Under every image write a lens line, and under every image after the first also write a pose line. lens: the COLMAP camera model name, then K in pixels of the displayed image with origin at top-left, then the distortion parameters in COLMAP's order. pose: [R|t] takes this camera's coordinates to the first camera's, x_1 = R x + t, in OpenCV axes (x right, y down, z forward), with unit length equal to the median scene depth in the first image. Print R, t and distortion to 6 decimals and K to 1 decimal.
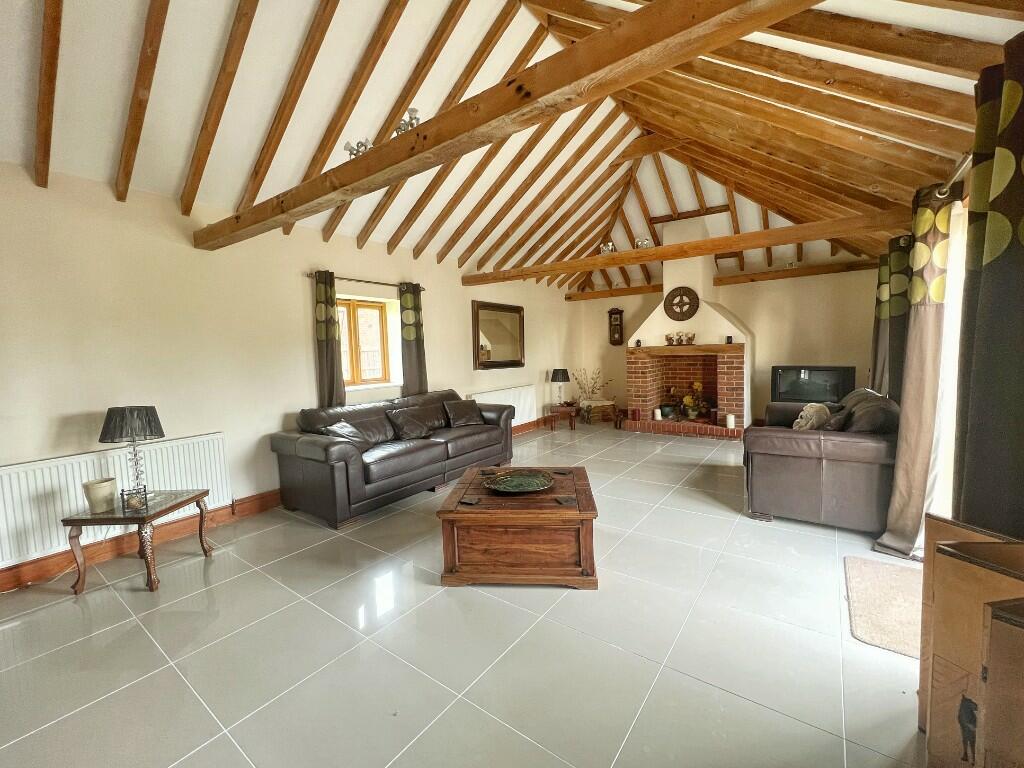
lens RADIAL K [[420.7, 0, 513.4], [0, 420.7, 384.1], [0, 0, 1]] dist [-0.001947, 0.000065]
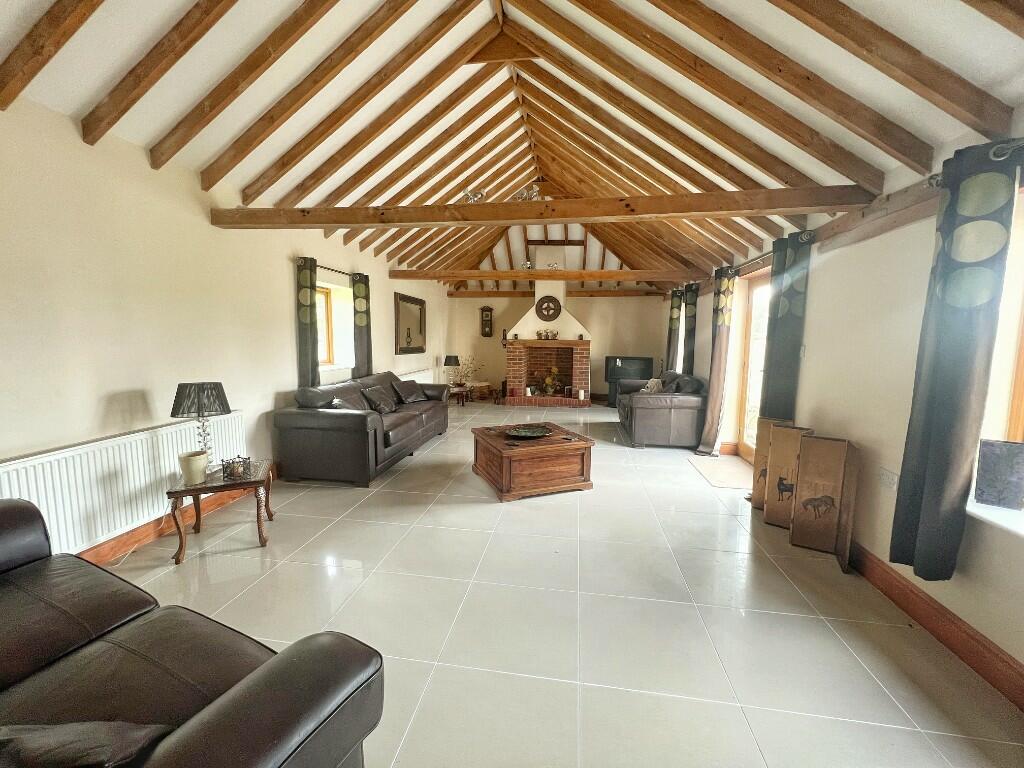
lens RADIAL K [[402.2, 0, 507.4], [0, 402.2, 384.3], [0, 0, 1]] dist [0.000554, 0.000137]
pose [[0.891577, -0.012030, 0.452709, -0.365247], [-0.002168, 0.999522, 0.030832, 0.013569], [-0.452864, -0.028471, 0.891125, -0.110668]]
